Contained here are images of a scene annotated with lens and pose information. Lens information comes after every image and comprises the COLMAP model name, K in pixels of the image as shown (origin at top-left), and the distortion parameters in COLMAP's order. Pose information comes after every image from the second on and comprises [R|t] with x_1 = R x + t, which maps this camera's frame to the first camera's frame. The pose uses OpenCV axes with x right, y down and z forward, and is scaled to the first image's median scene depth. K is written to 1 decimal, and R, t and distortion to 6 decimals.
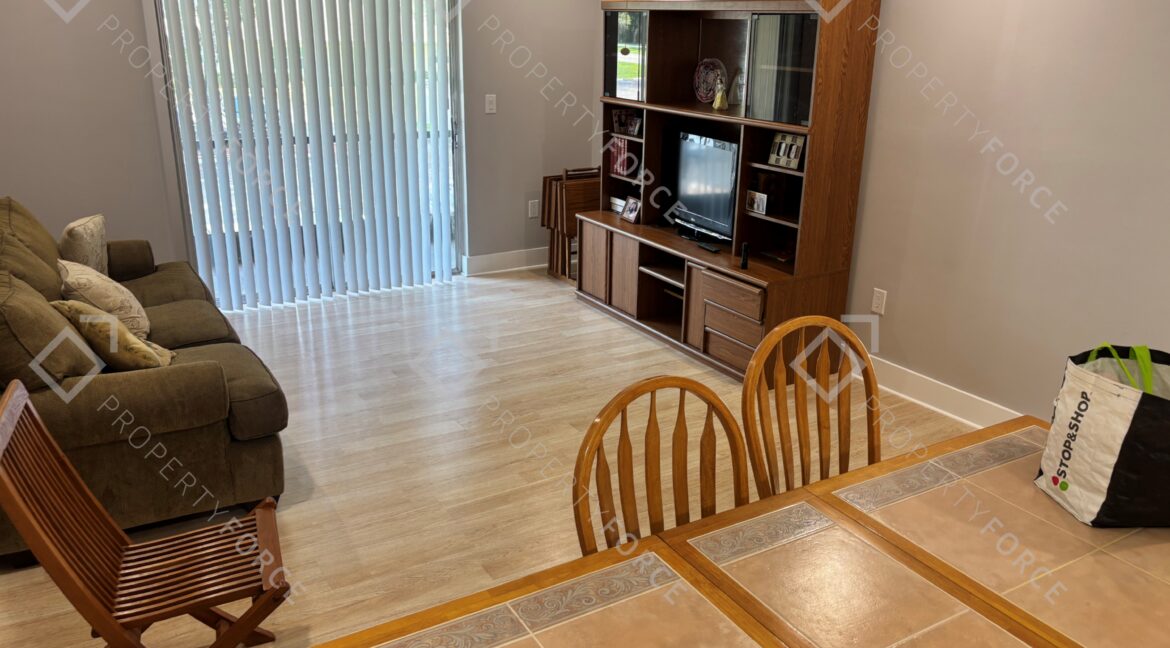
lens RADIAL K [[863.7, 0, 599.5], [0, 863.7, 328.1], [0, 0, 1]] dist [0.077410, -0.097914]
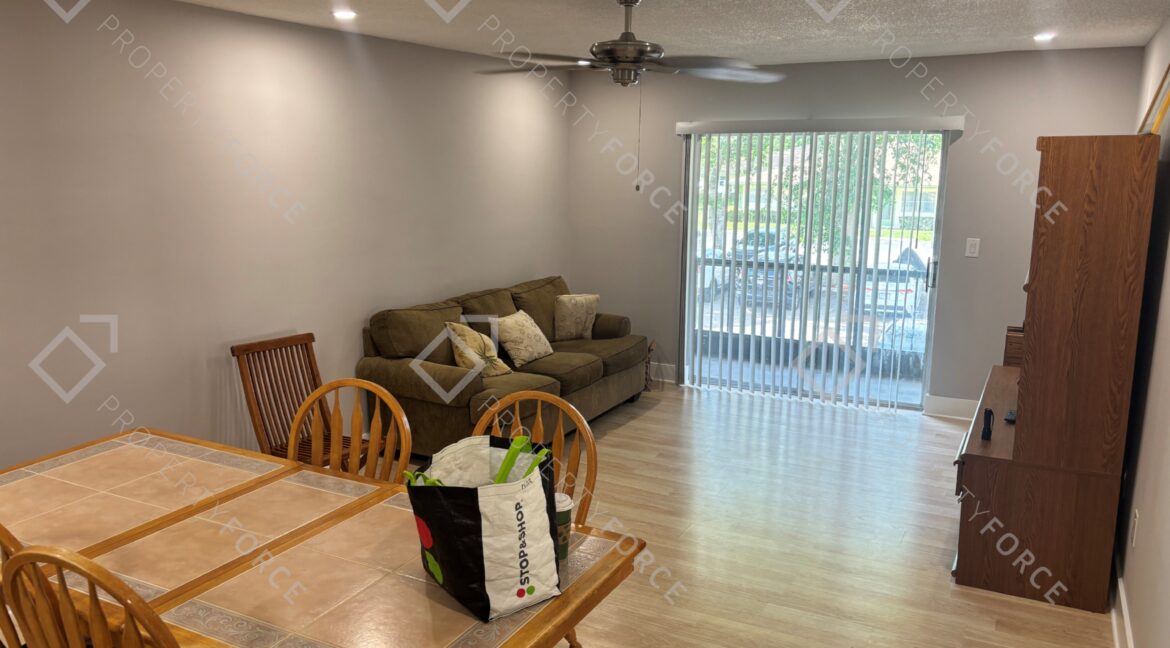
lens RADIAL K [[863.7, 0, 599.5], [0, 863.7, 328.1], [0, 0, 1]] dist [0.077410, -0.097914]
pose [[0.508200, 0.143775, -0.849154, 0.755138], [-0.280238, 0.959917, -0.005187, -0.068712], [0.814371, 0.240601, 0.528120, 0.229203]]
